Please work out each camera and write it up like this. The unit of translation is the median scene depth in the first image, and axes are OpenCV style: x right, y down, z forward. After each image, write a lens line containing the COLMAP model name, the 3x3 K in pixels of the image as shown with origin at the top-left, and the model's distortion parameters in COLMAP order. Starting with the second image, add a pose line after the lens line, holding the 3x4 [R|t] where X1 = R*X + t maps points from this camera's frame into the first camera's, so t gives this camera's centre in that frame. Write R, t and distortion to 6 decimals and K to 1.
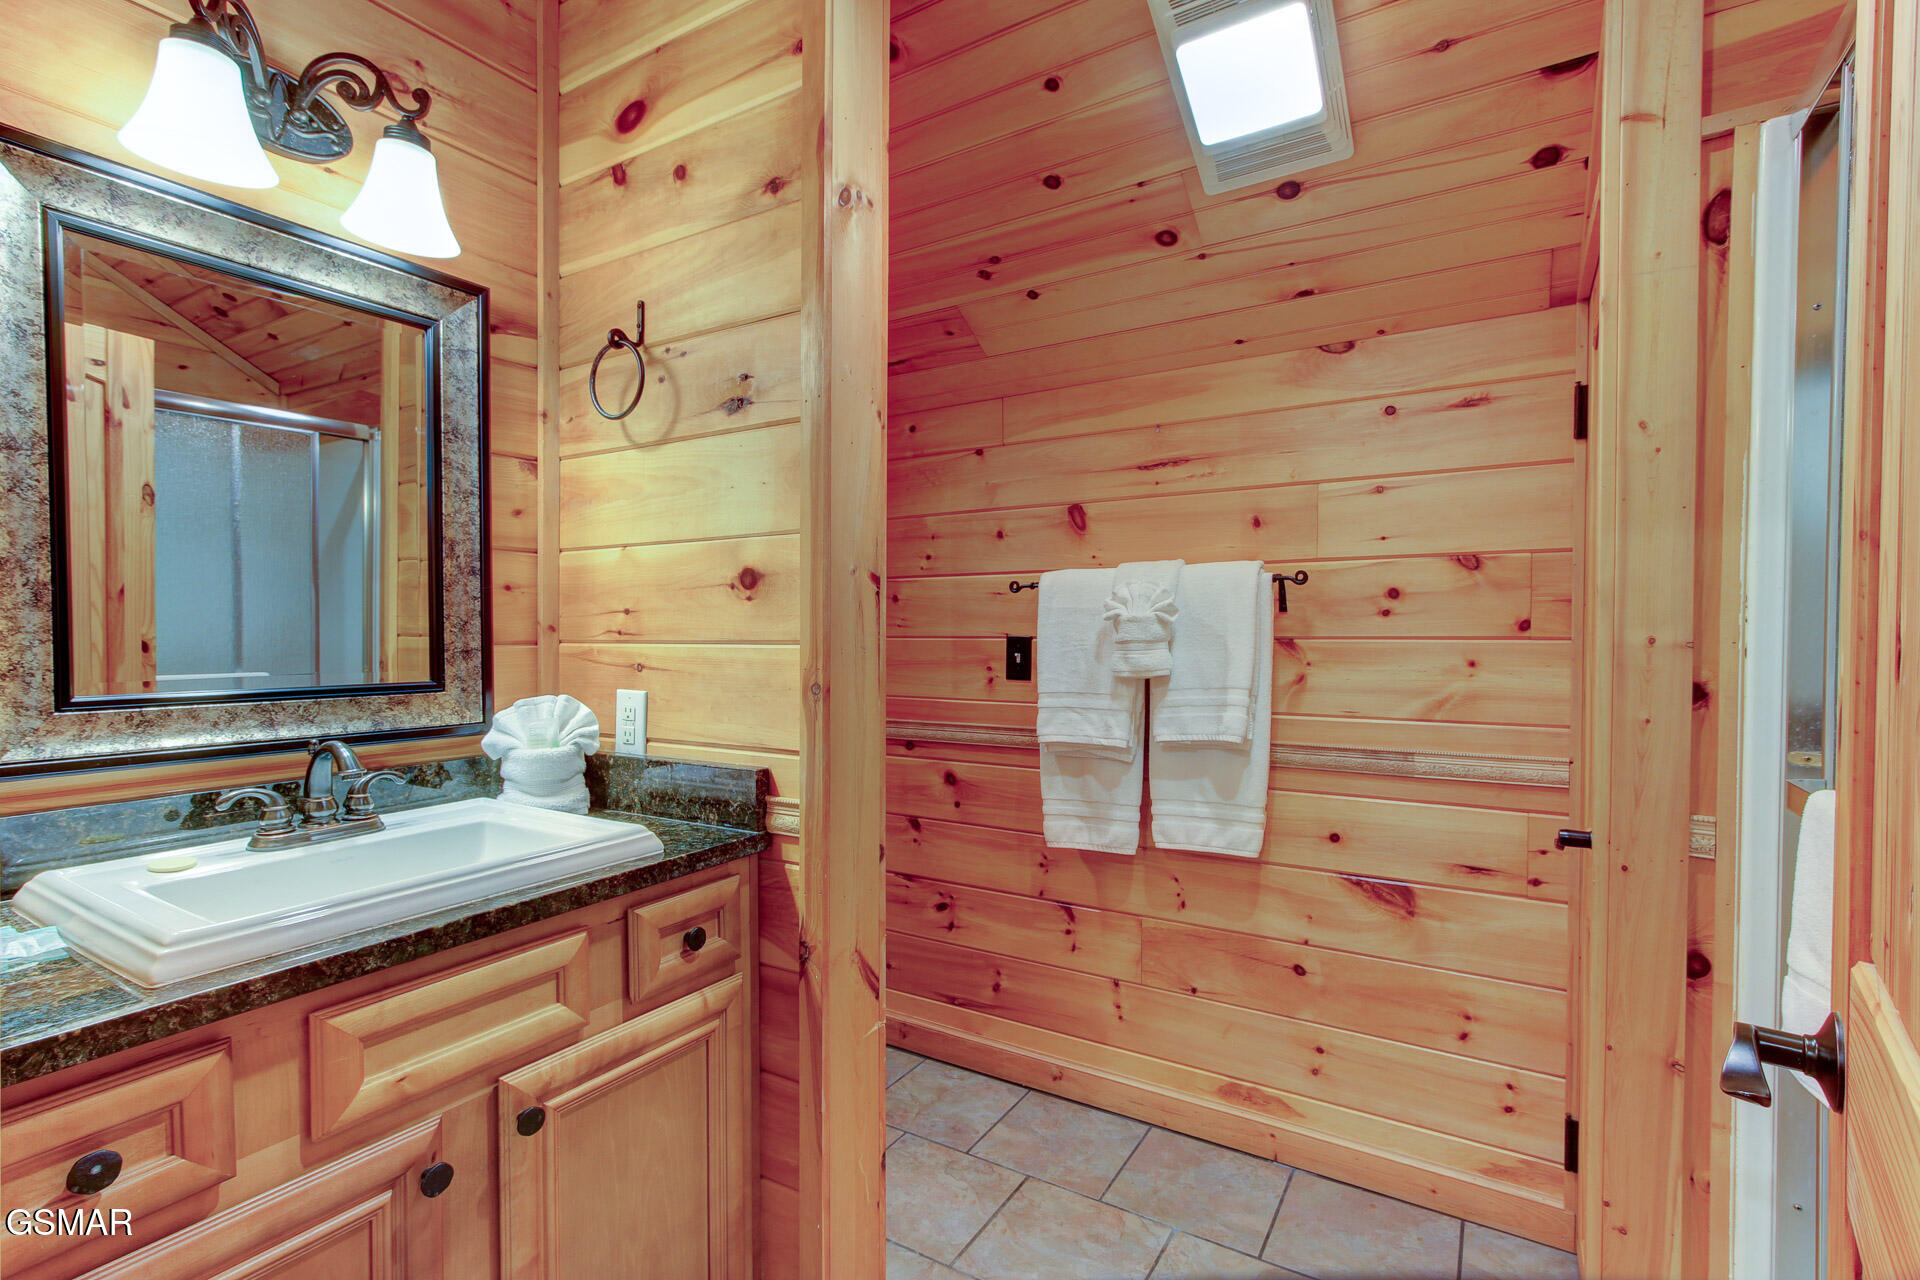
lens RADIAL K [[881.0, 0, 964.6], [0, 881.0, 646.1], [0, 0, 1]] dist [-0.004490, 0.005135]
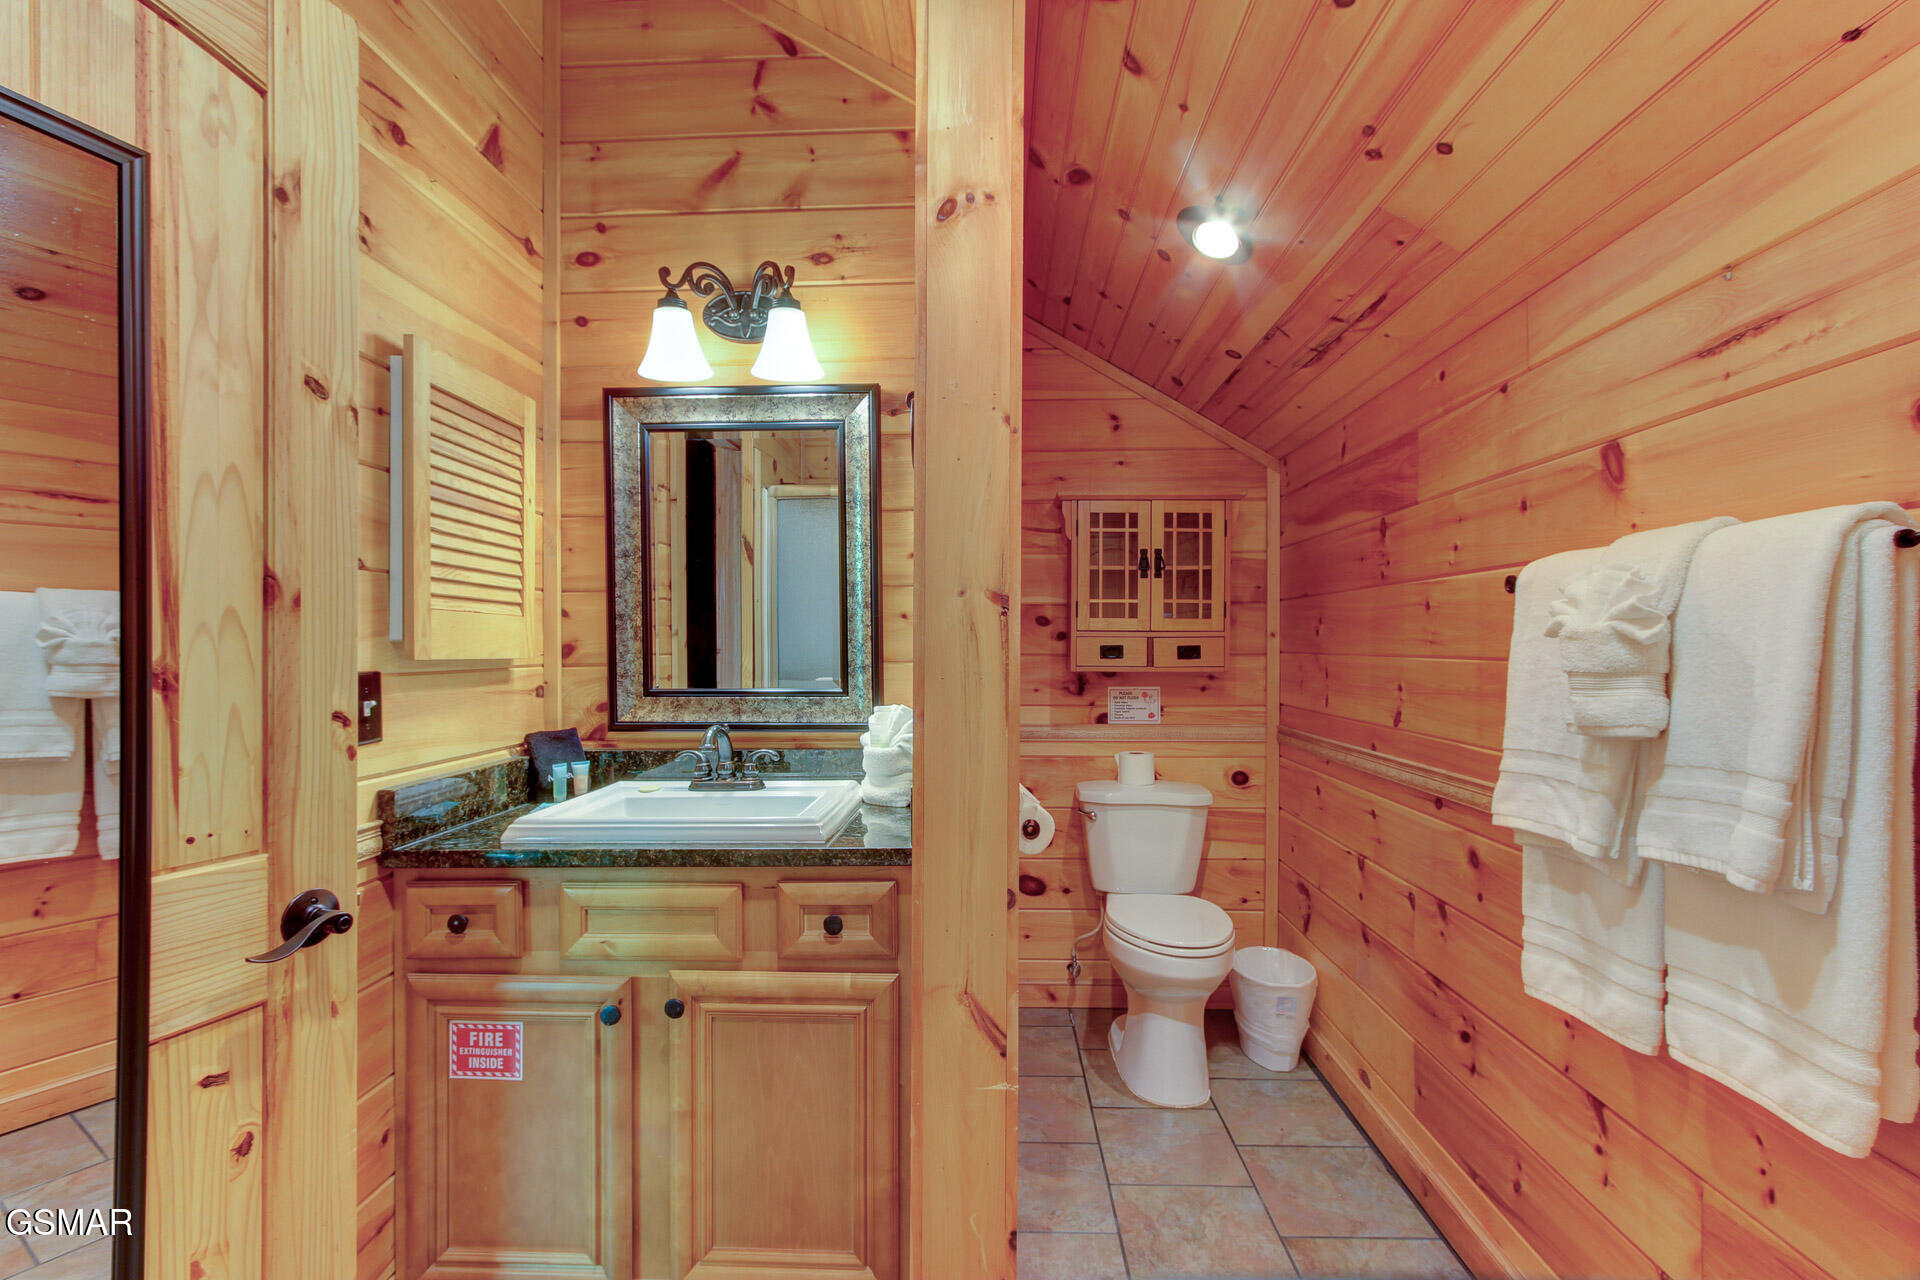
lens RADIAL K [[881.0, 0, 960.4], [0, 881.0, 648.0], [0, 0, 1]] dist [-0.004490, 0.005135]
pose [[0.495574, 0.004084, -0.868556, 0.610875], [-0.010043, 0.999949, -0.001029, -0.021360], [0.868508, 0.009232, 0.495590, 0.456031]]
